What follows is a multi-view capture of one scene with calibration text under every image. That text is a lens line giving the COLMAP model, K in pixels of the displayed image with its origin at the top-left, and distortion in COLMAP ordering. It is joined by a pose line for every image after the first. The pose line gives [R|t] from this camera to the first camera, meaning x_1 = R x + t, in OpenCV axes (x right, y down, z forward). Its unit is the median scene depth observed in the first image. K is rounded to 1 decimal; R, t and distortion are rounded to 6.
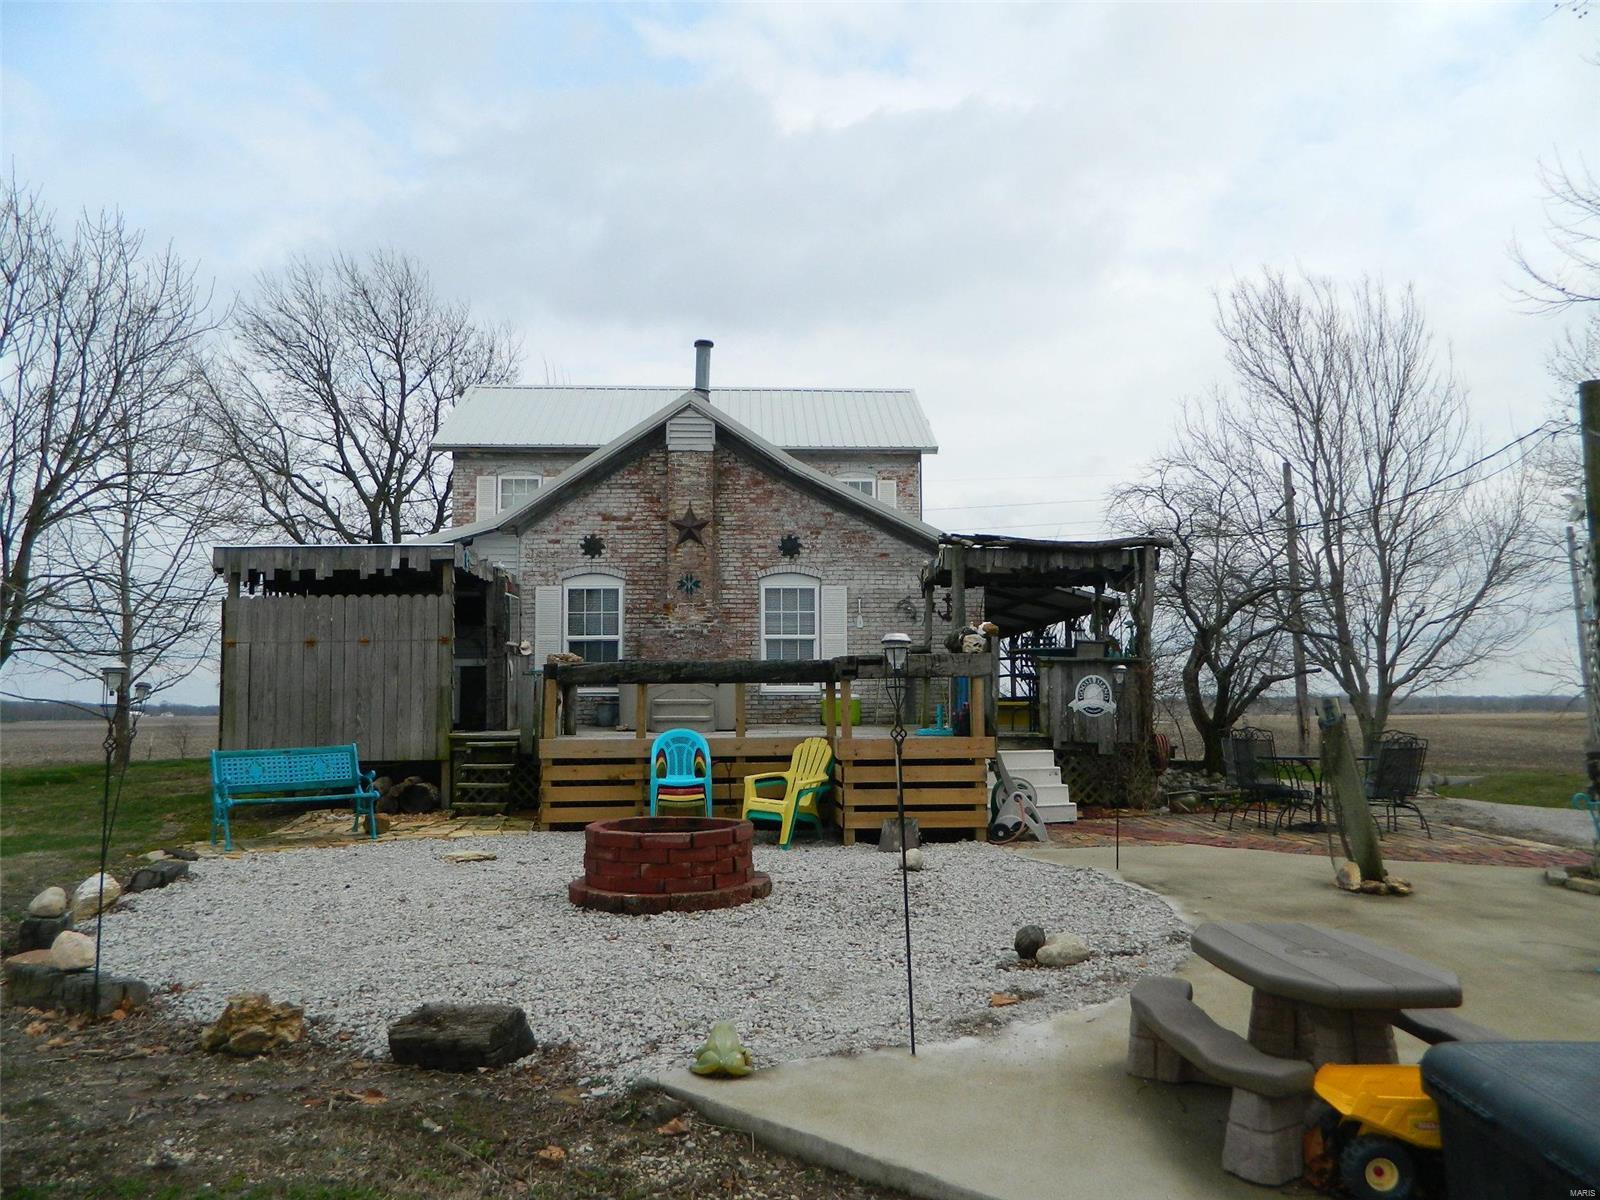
lens RADIAL K [[1191.6, 0, 800.0], [0, 1191.6, 600.0], [0, 0, 1]] dist [-0.001397, 0.008425]
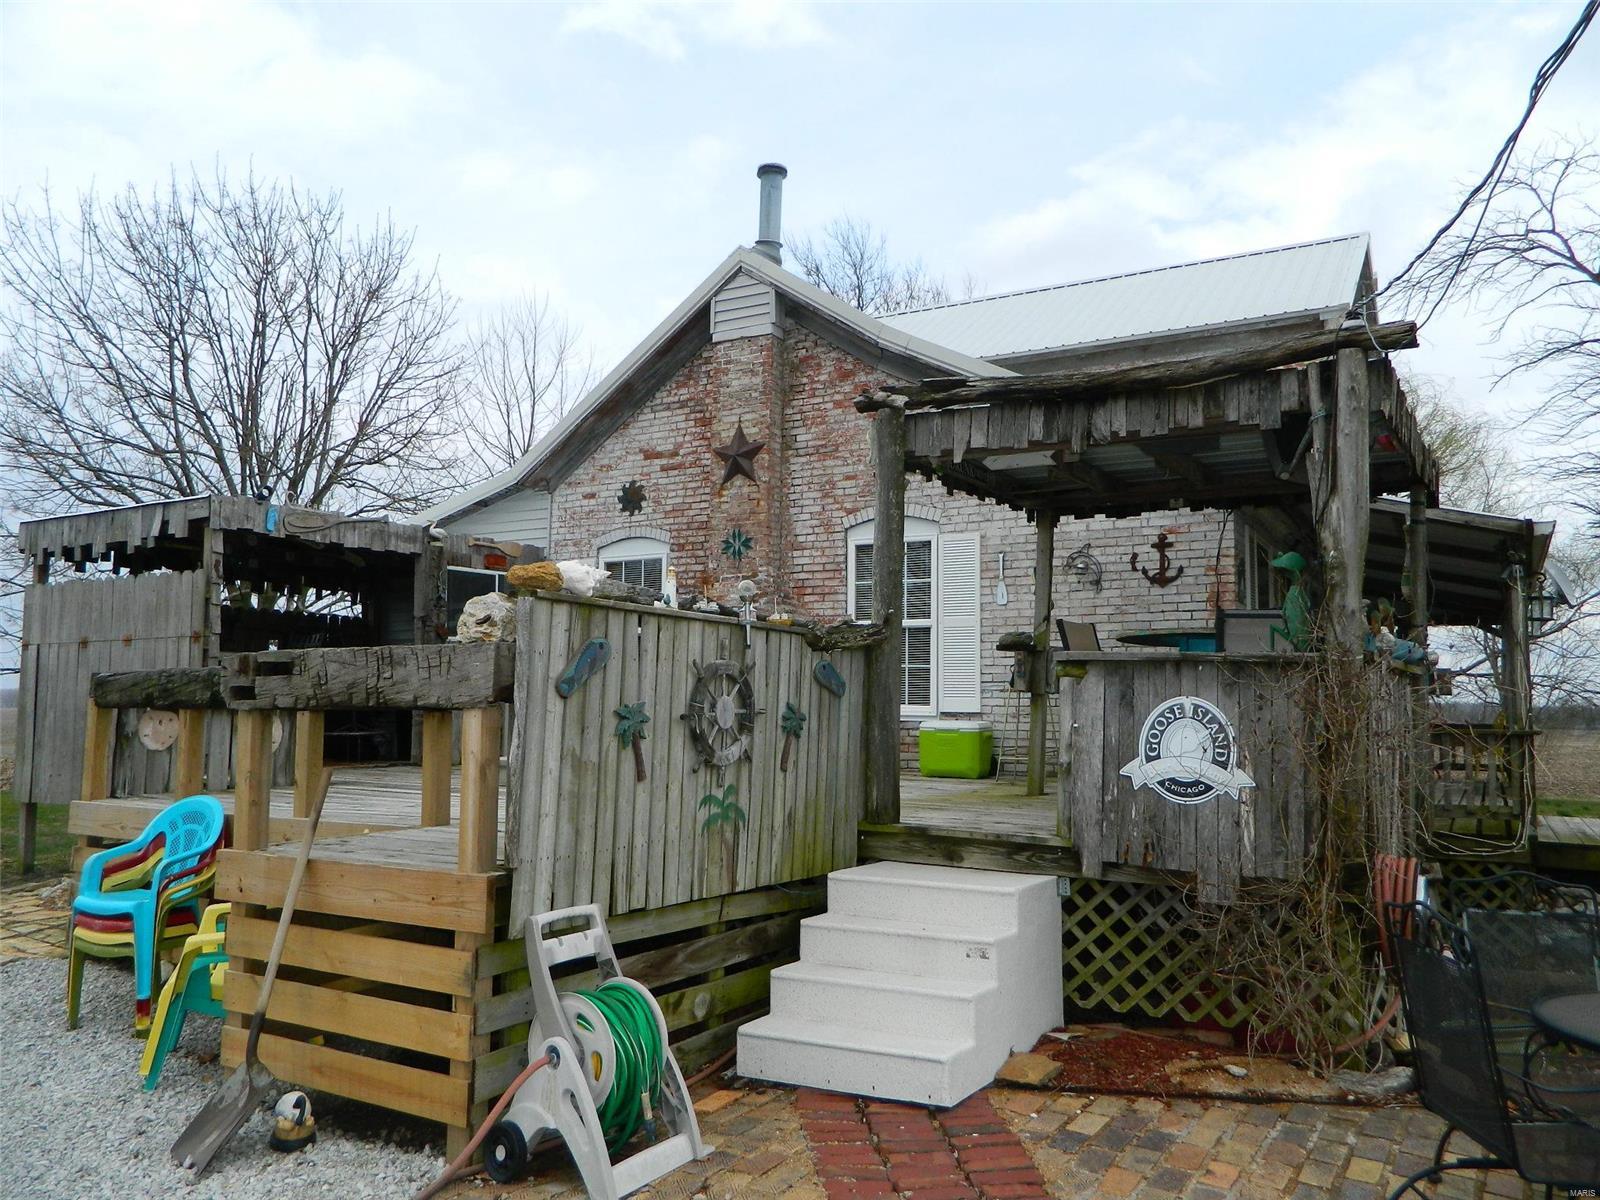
lens RADIAL K [[1191.6, 0, 800.0], [0, 1191.6, 600.0], [0, 0, 1]] dist [-0.001397, 0.008425]
pose [[0.841556, -0.034249, -0.539083, 0.277047], [0.033099, 0.999382, -0.011823, 0.024979], [0.539155, -0.007893, 0.842170, 0.474076]]
